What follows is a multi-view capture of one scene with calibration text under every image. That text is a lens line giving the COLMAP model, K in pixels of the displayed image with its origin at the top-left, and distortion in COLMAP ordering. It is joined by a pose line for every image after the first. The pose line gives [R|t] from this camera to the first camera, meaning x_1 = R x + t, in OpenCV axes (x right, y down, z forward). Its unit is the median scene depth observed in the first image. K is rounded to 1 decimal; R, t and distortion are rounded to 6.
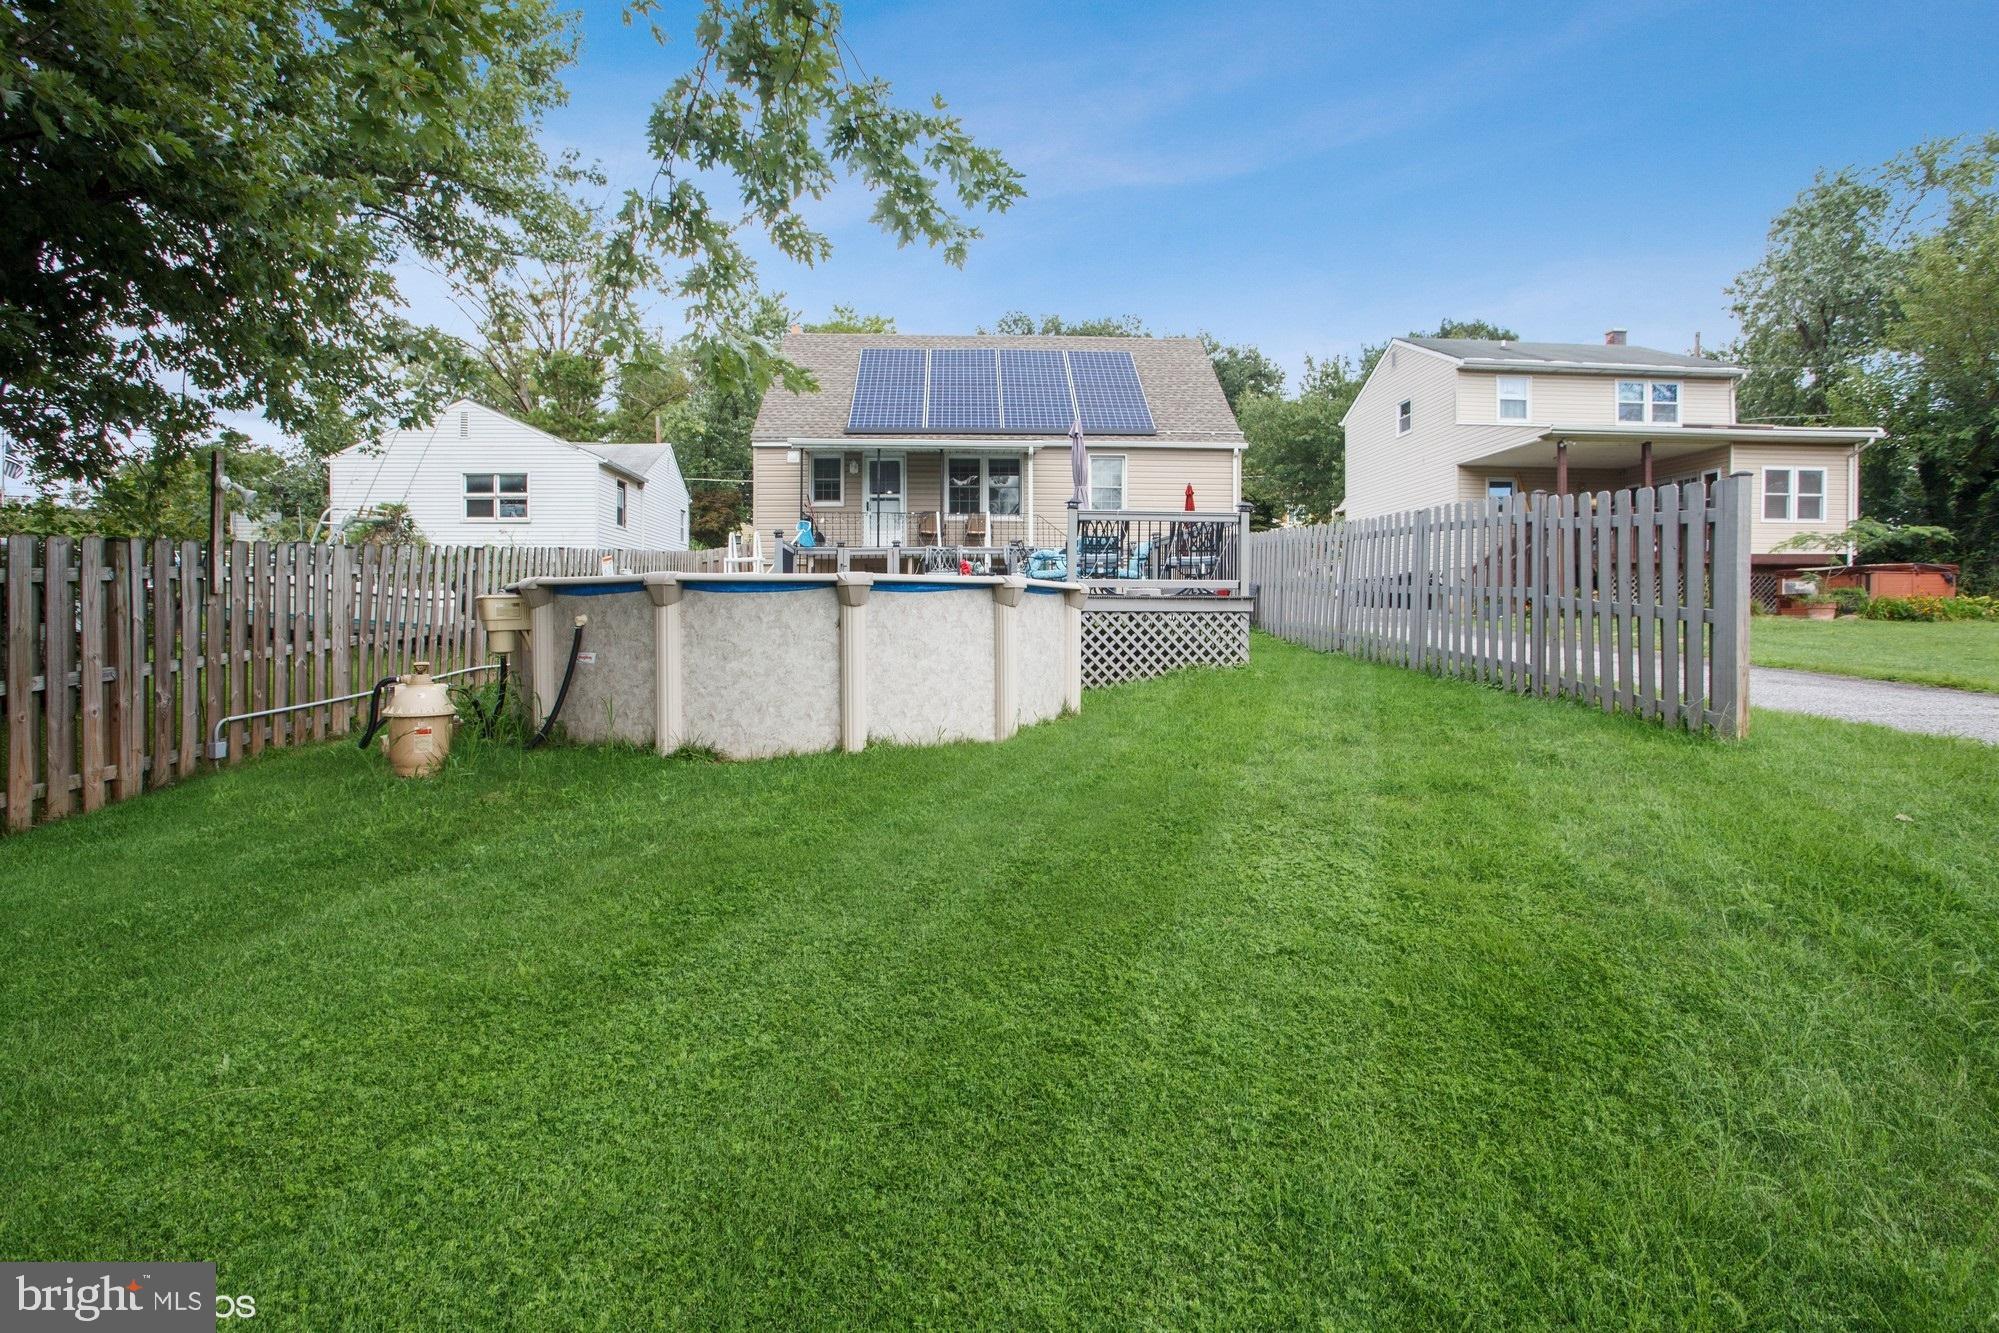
lens RADIAL K [[966.2, 0, 999.5], [0, 966.2, 666.5], [0, 0, 1]] dist [-0.044715, 0.018014]
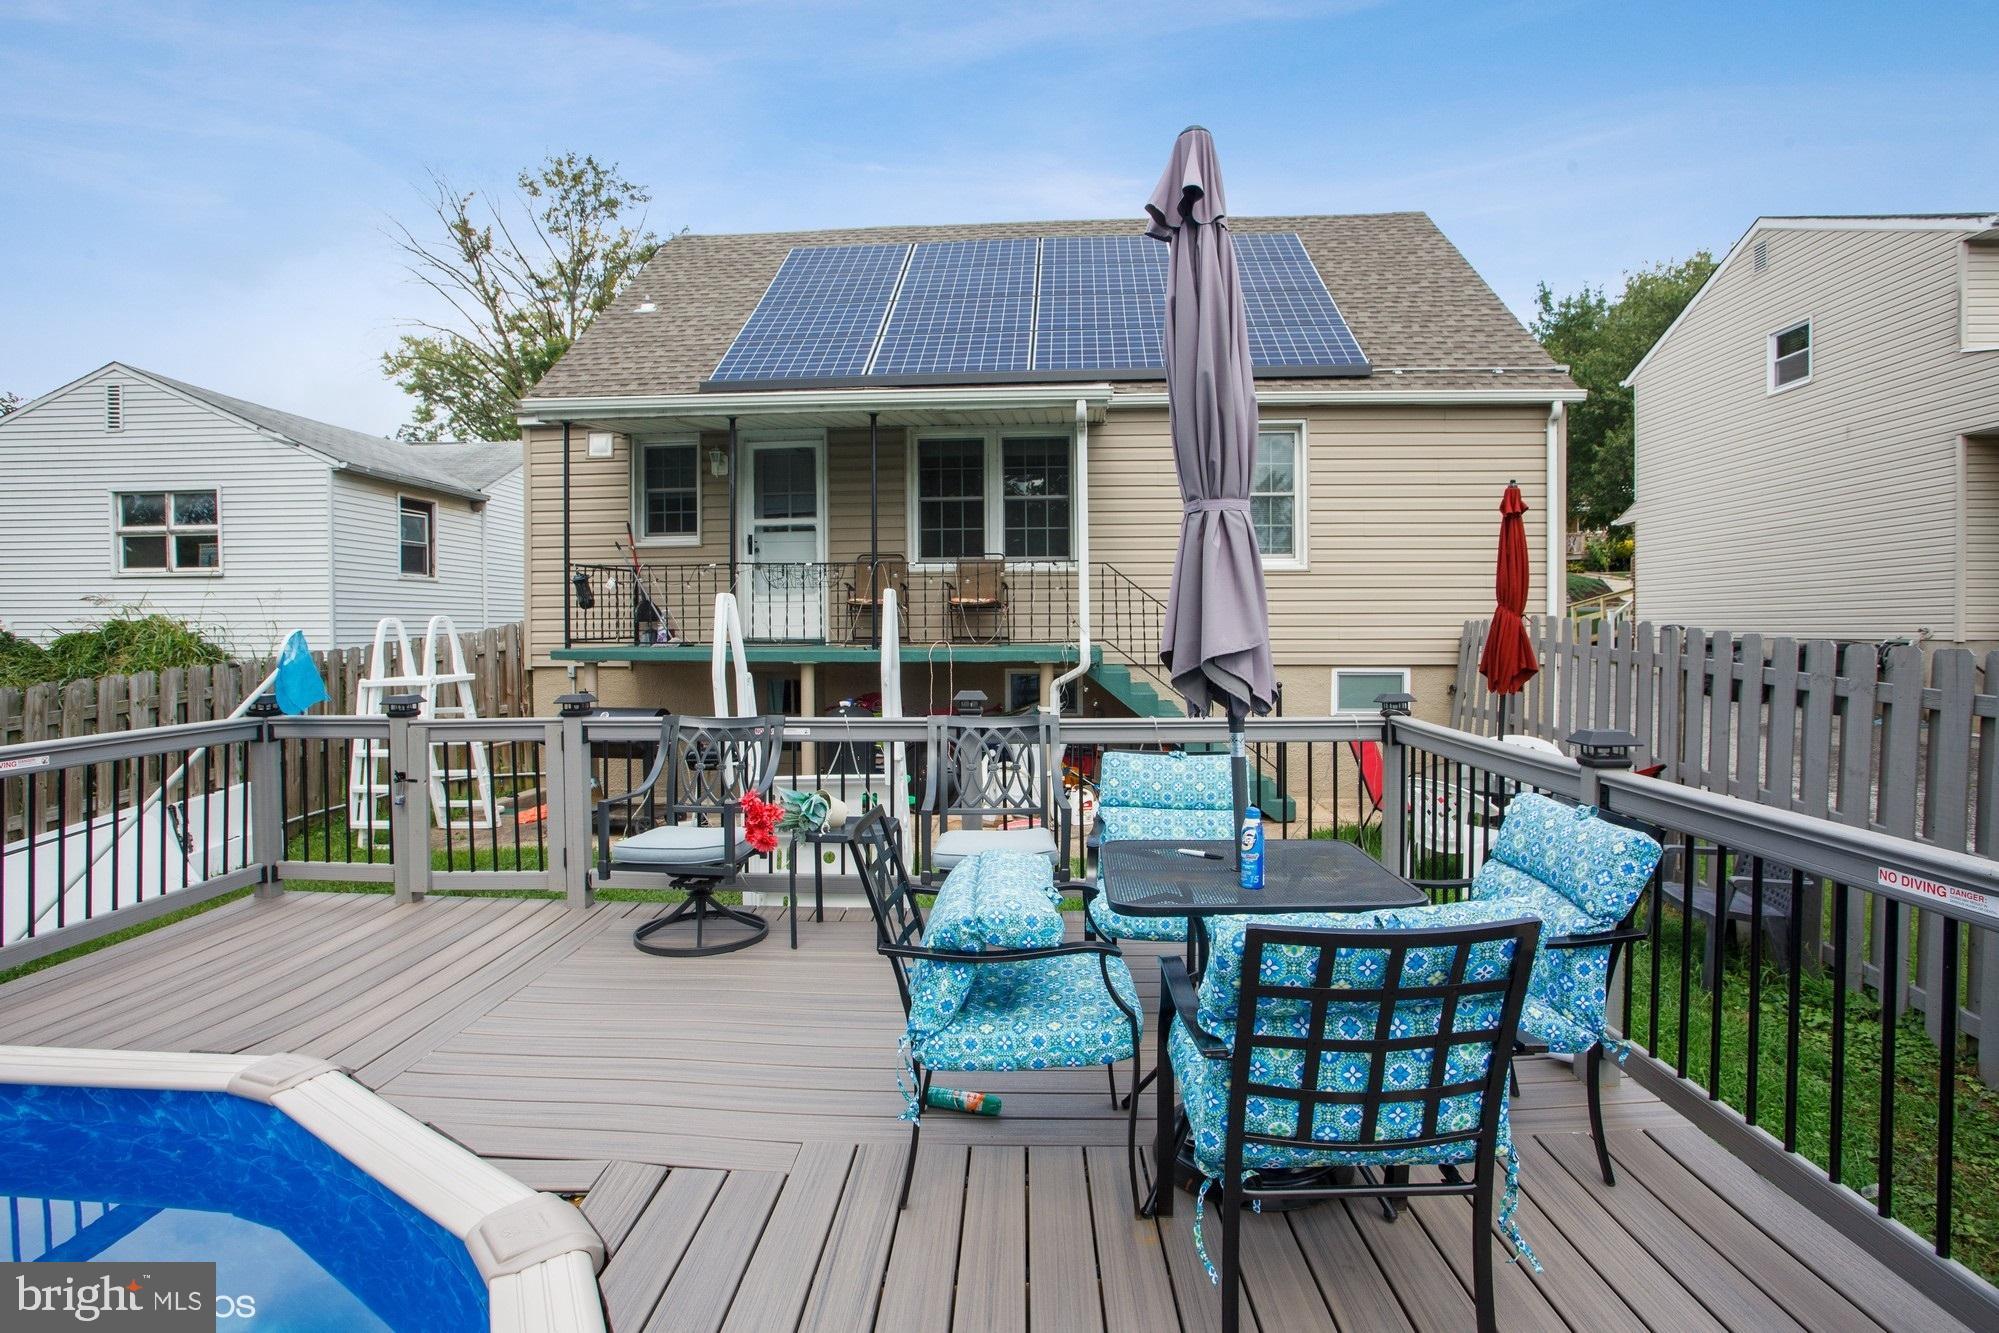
lens RADIAL K [[966.2, 0, 999.5], [0, 966.2, 666.5], [0, 0, 1]] dist [-0.044715, 0.018014]
pose [[0.993126, 0.001554, -0.117039, 0.043106], [-0.002191, 0.999983, -0.005319, -0.101998], [0.117028, 0.005539, 0.993113, 0.532837]]
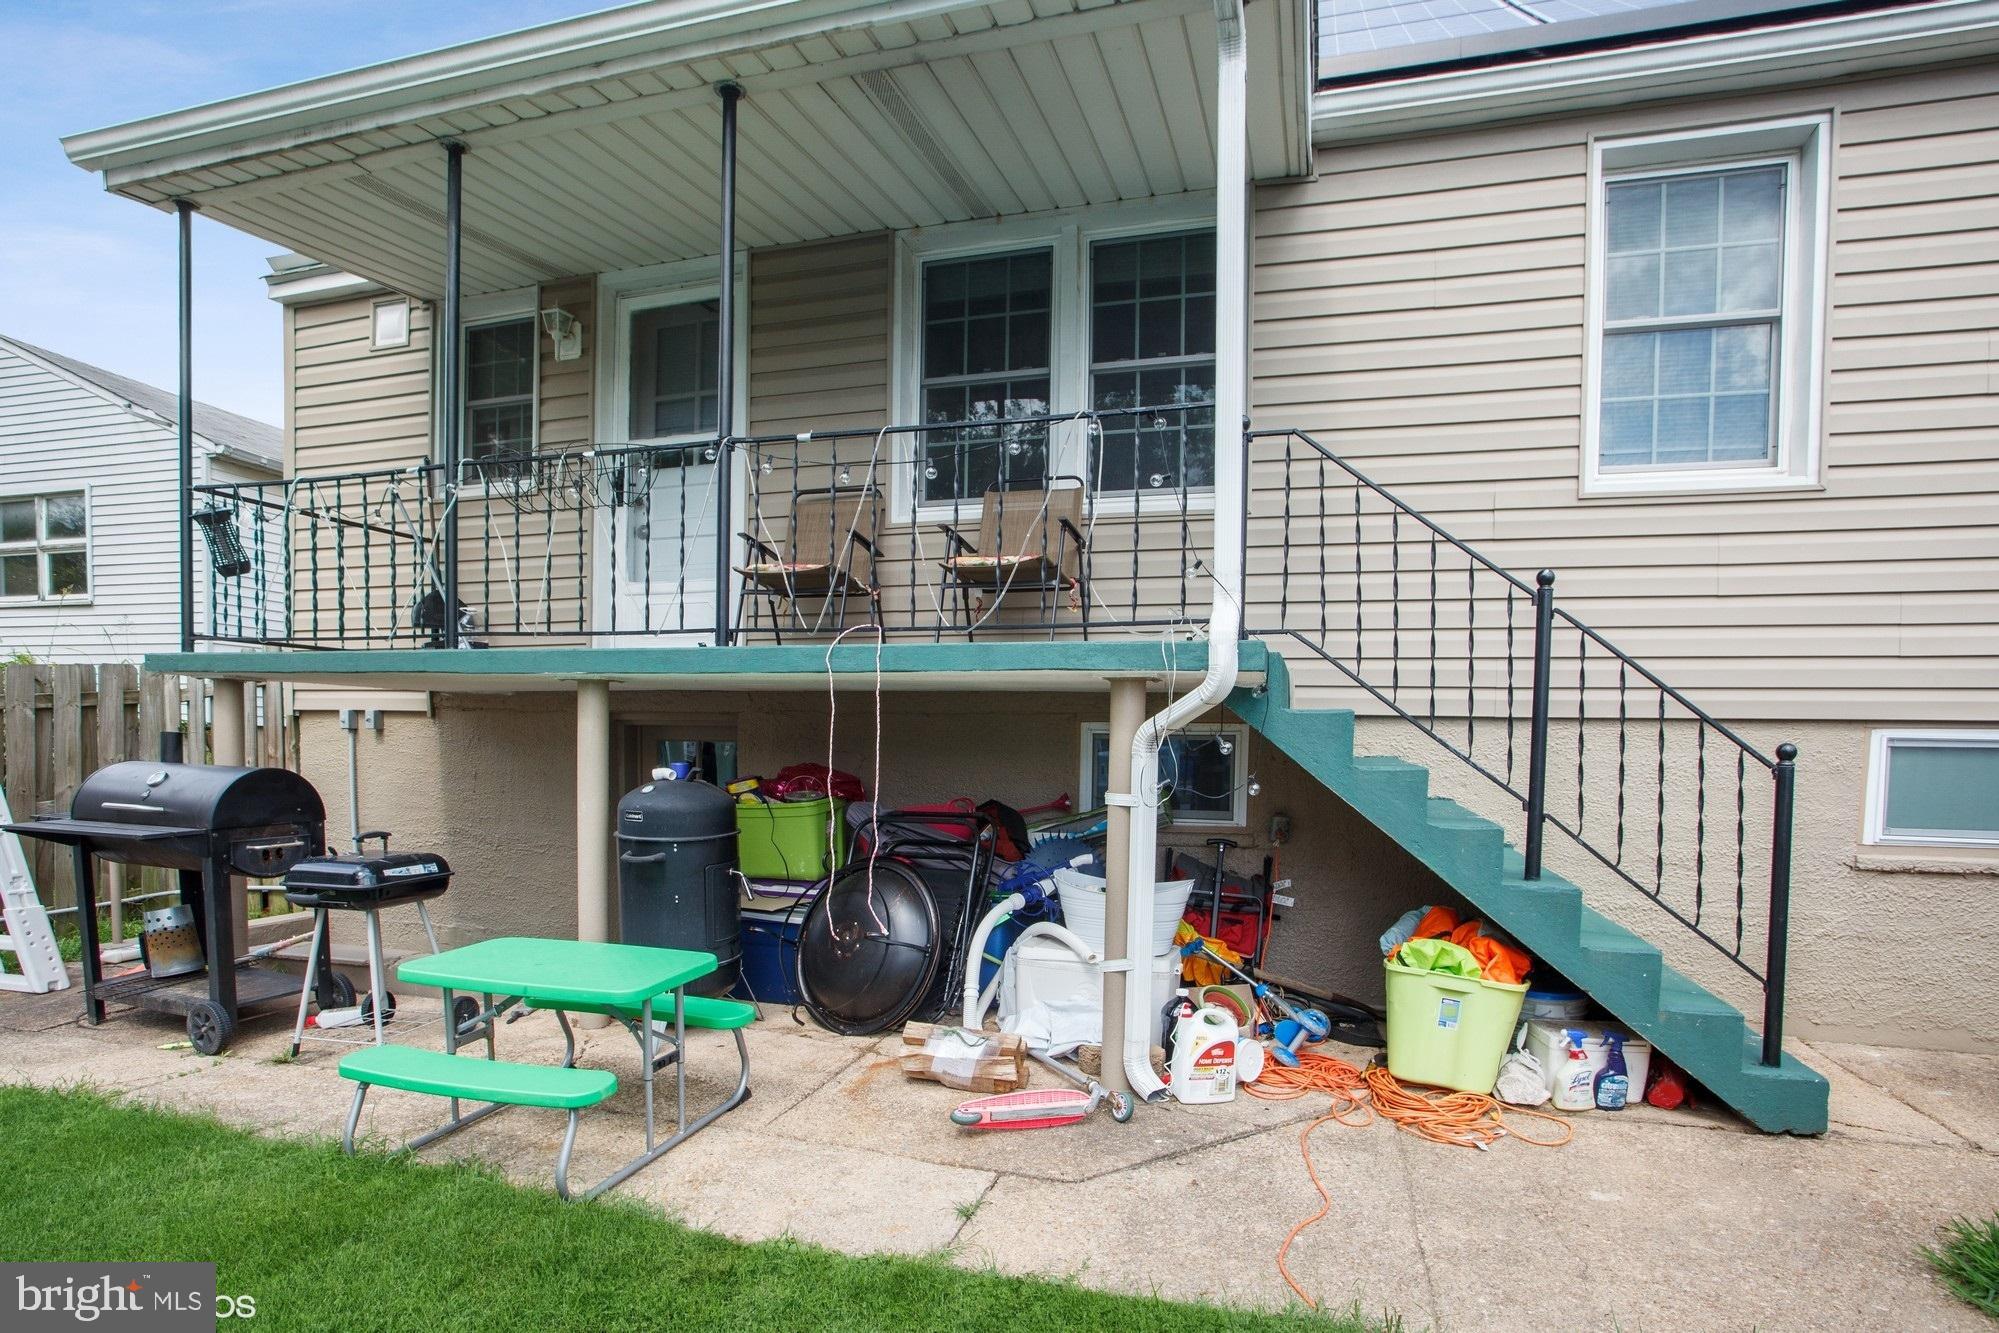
lens RADIAL K [[1000.8, 0, 994.7], [0, 1000.8, 780.3], [0, 0, 1]] dist [-0.044224, 0.019694]
pose [[0.946588, 0.027643, -0.321258, 0.046808], [-0.030057, 0.999545, -0.002556, -0.088678], [0.321041, 0.012076, 0.946988, 0.773232]]
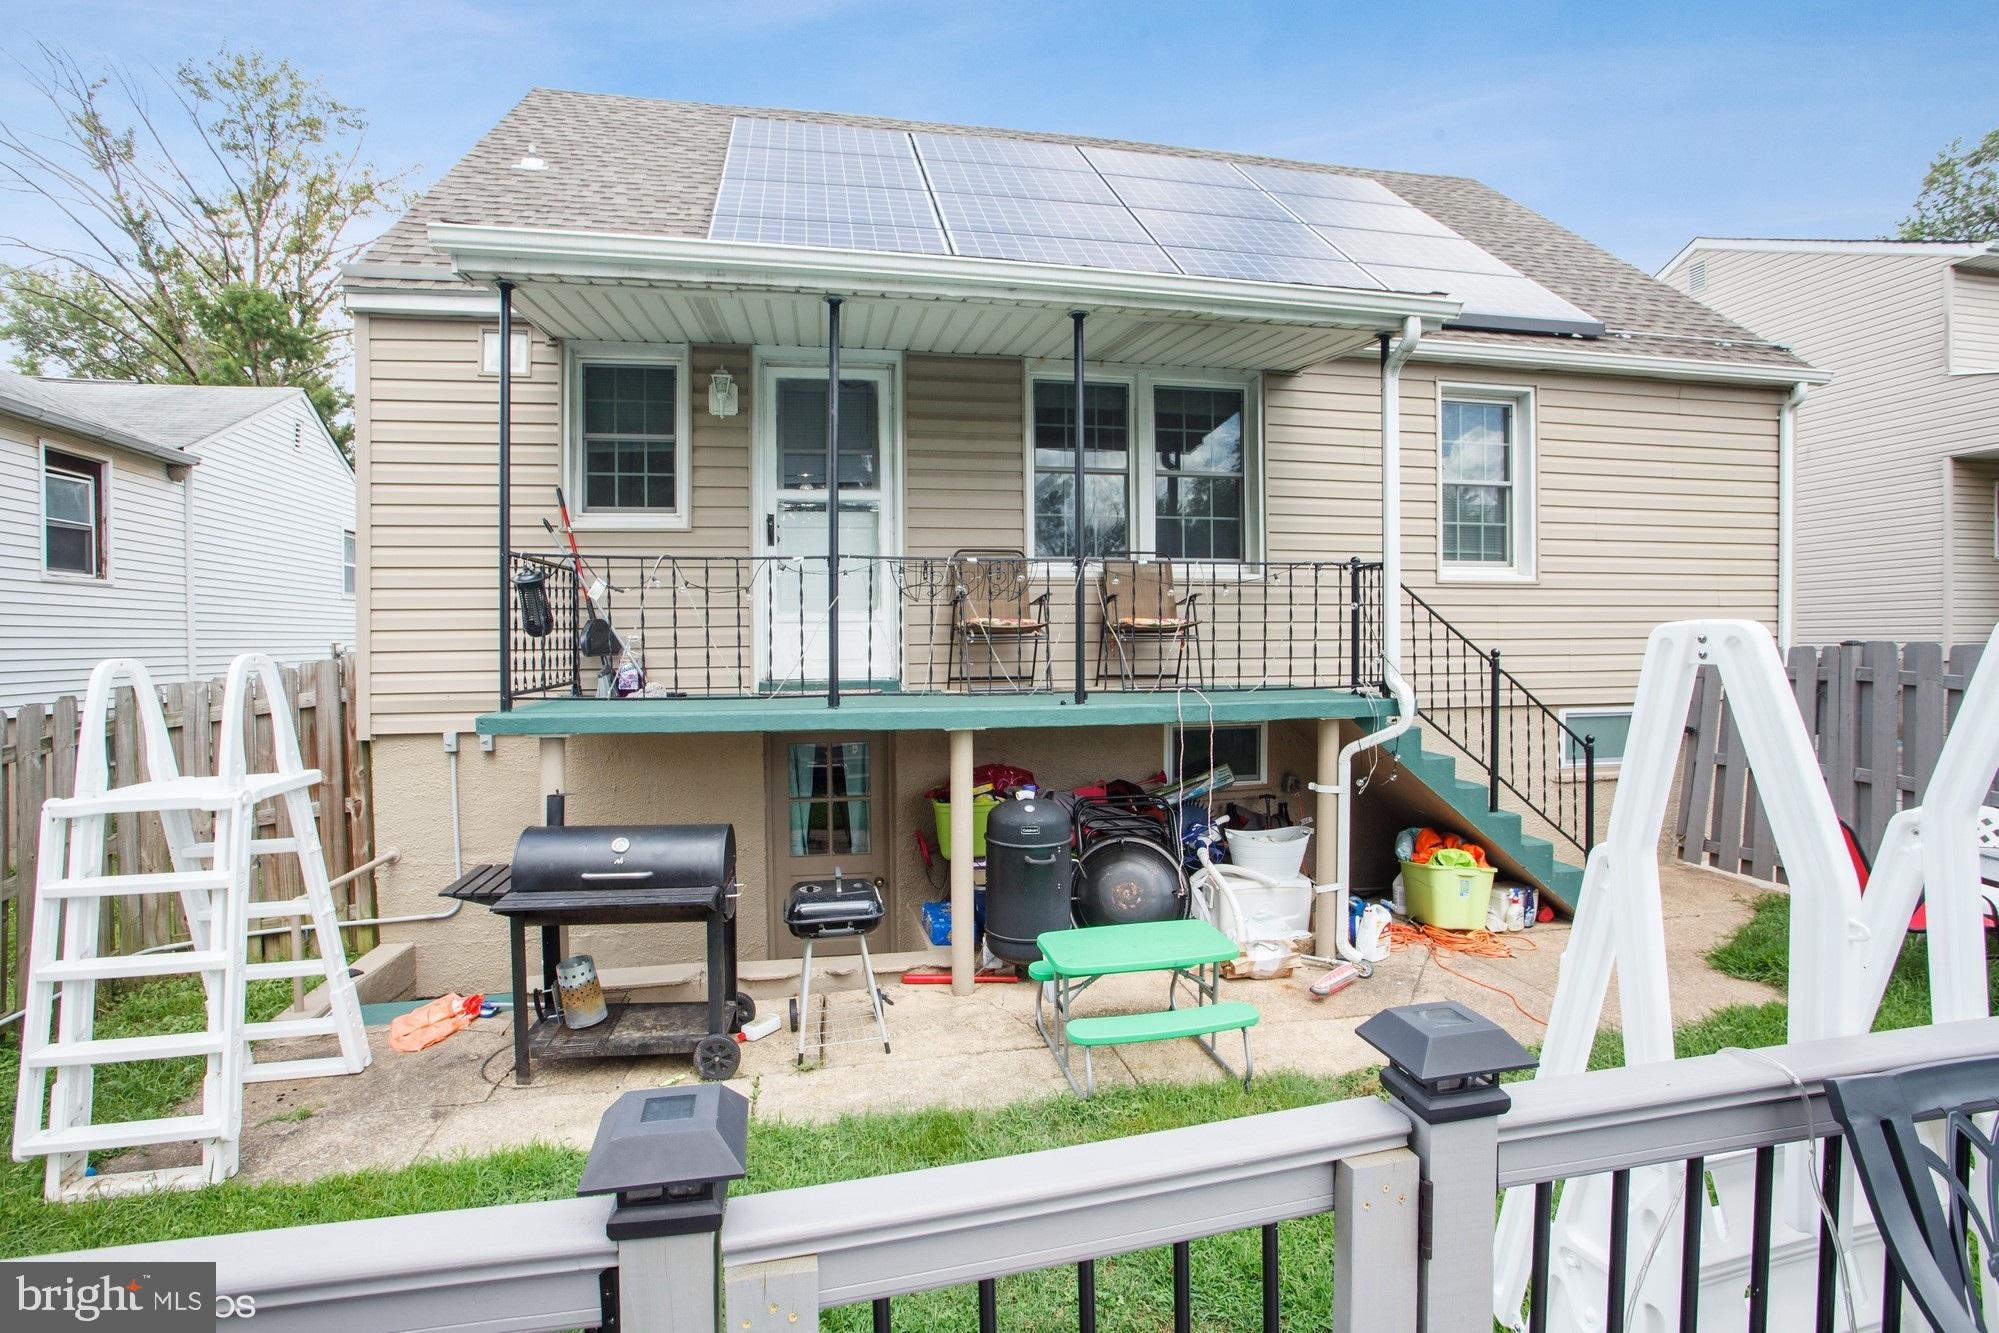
lens RADIAL K [[966.2, 0, 999.5], [0, 966.2, 666.5], [0, 0, 1]] dist [-0.044715, 0.018014]
pose [[0.988593, -0.011075, 0.150203, -0.110812], [0.013894, 0.999746, -0.017729, -0.116232], [-0.149968, 0.019614, 0.988496, 0.688305]]
